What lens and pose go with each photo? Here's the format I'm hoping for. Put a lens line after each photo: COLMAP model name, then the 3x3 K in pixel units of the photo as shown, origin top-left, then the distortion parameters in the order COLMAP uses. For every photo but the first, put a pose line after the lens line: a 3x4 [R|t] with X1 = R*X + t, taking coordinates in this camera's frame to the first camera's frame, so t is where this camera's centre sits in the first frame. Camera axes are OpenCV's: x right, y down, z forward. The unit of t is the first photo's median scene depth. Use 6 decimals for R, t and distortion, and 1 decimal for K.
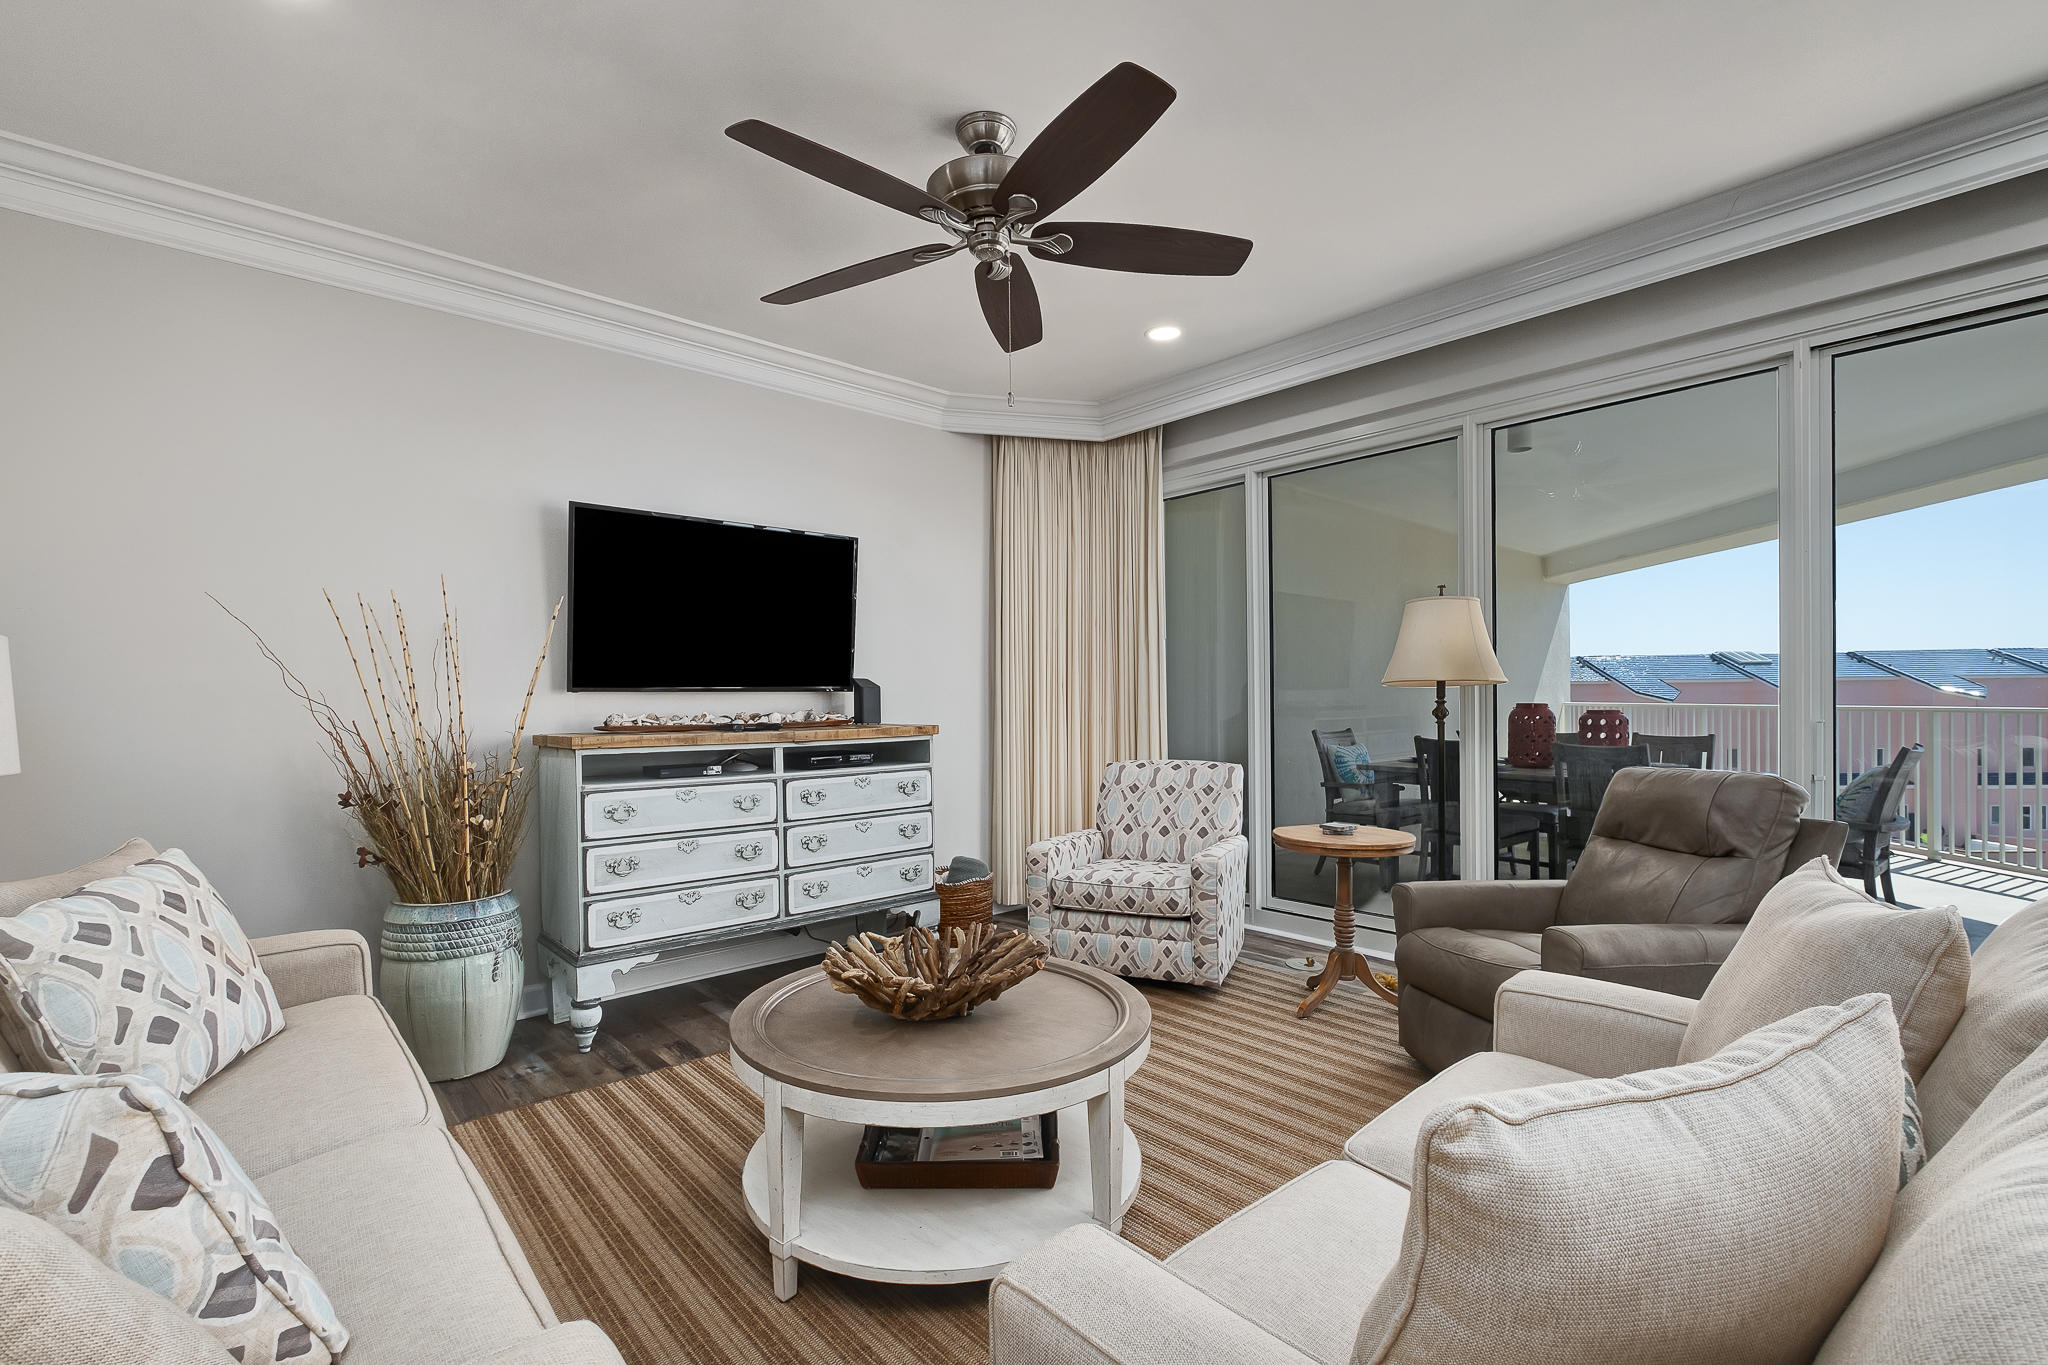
lens RADIAL K [[902.2, 0, 1031.8], [0, 902.2, 712.0], [0, 0, 1]] dist [-0.004380, 0.000994]
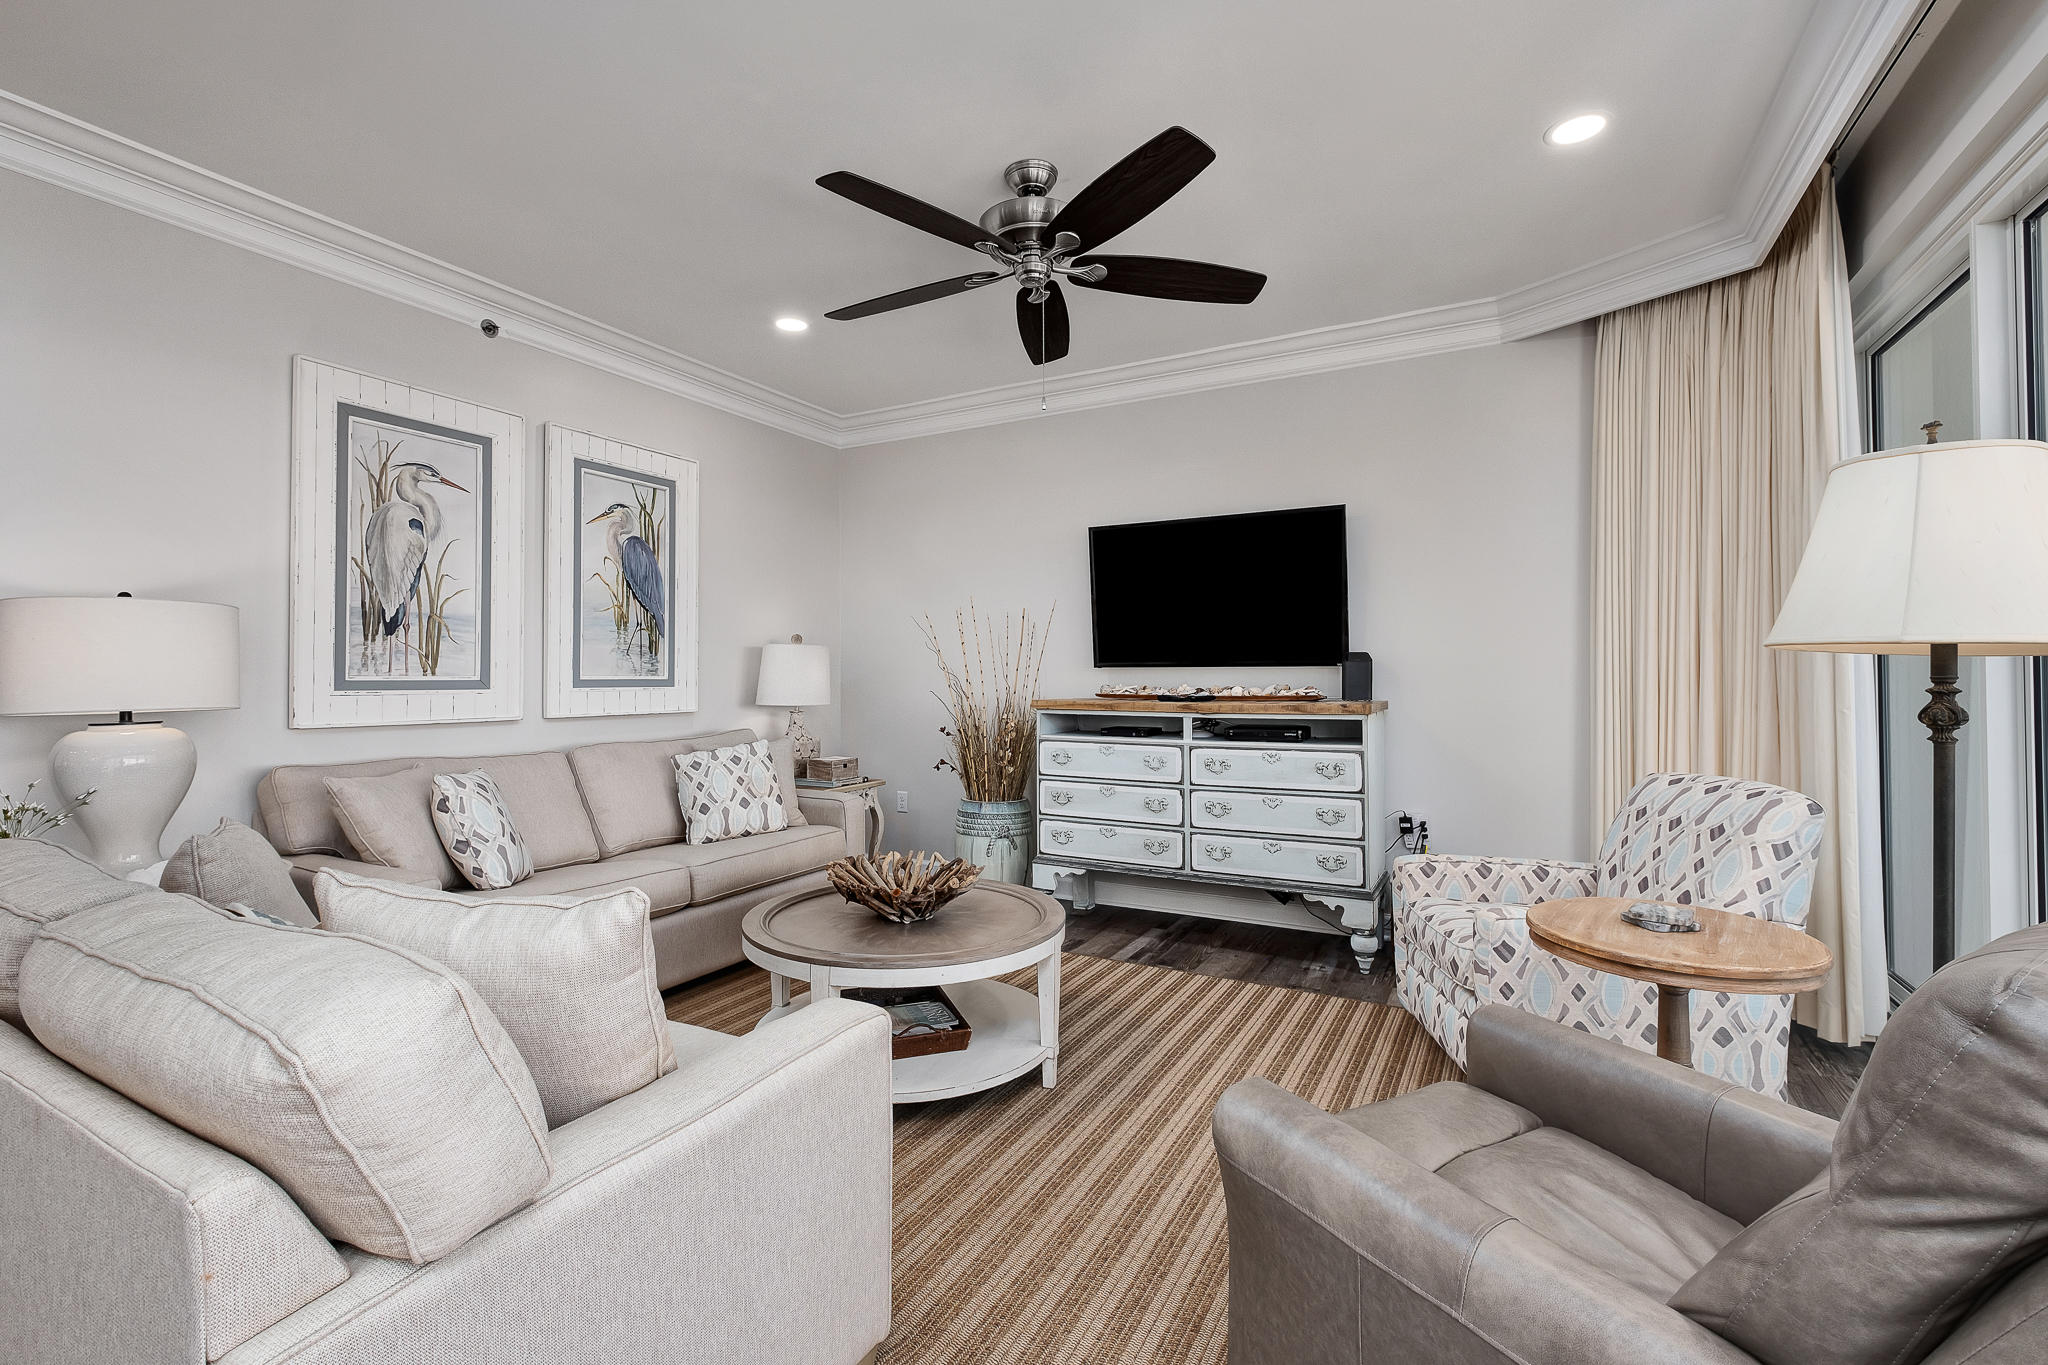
lens RADIAL K [[902.2, 0, 1014.7], [0, 902.2, 669.0], [0, 0, 1]] dist [-0.004380, 0.000994]
pose [[0.320859, 0.002008, -0.947125, 0.708348], [-0.014154, 0.999896, -0.002675, -0.014091], [0.947021, 0.014264, 0.320854, 0.439403]]
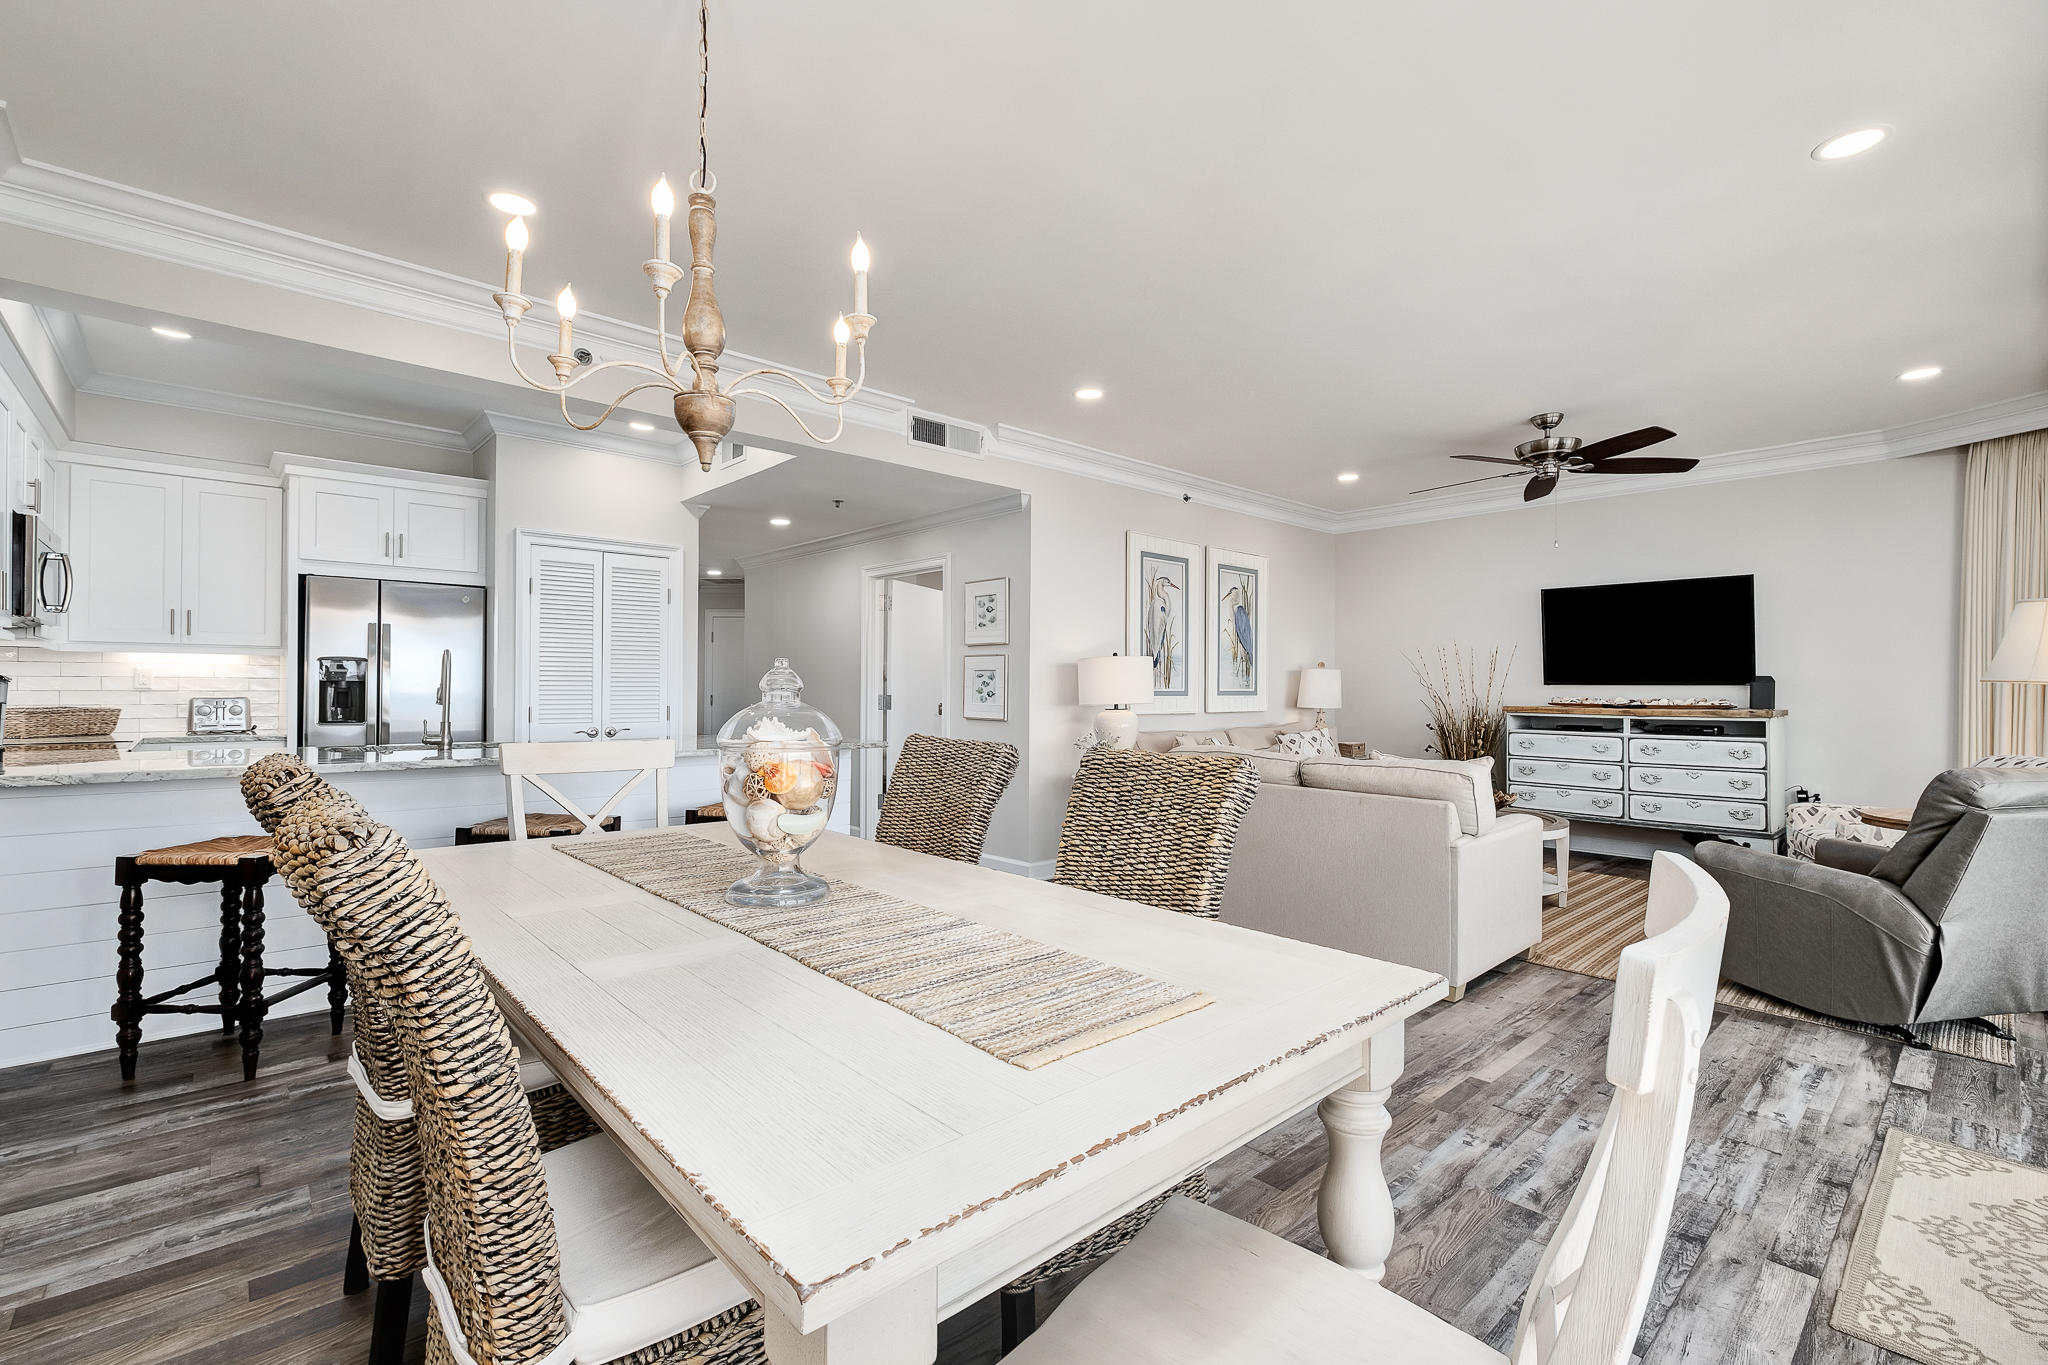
lens RADIAL K [[902.2, 0, 1009.1], [0, 902.2, 682.7], [0, 0, 1]] dist [-0.004380, 0.000994]
pose [[-0.009691, 0.008388, -0.999918, 1.430893], [-0.017240, 0.999815, 0.008554, -0.022627], [0.999804, 0.017322, -0.009544, -0.150013]]
